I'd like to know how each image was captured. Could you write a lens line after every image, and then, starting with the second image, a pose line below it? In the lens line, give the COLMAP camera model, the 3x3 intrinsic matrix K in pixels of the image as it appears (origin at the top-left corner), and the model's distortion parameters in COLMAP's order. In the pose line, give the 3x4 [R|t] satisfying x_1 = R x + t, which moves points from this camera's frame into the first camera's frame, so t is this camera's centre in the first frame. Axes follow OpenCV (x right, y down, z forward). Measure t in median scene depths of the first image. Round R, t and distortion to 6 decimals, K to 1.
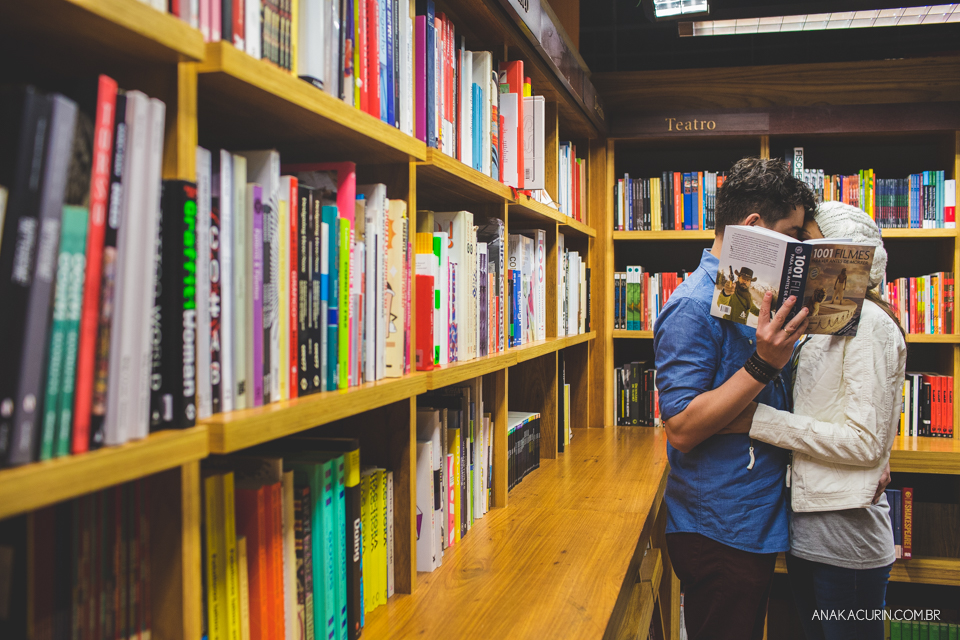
lens RADIAL K [[965.1, 0, 478.9], [0, 965.1, 325.7], [0, 0, 1]] dist [-0.054351, 0.000000]
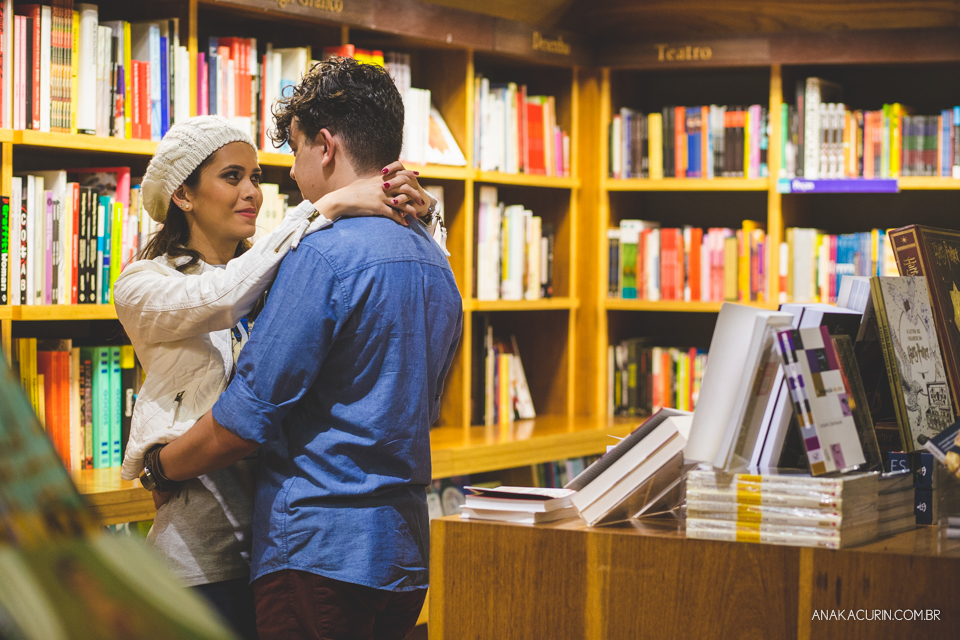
lens RADIAL K [[2429.6, 0, 480.0], [0, 2429.6, 318.3], [0, 0, 1]] dist [-0.065854, 0.000000]
pose [[0.973639, 0.011843, -0.227785, 1.476908], [-0.014472, 0.999847, -0.009872, 0.125257], [0.227633, 0.012908, 0.973661, -3.037855]]
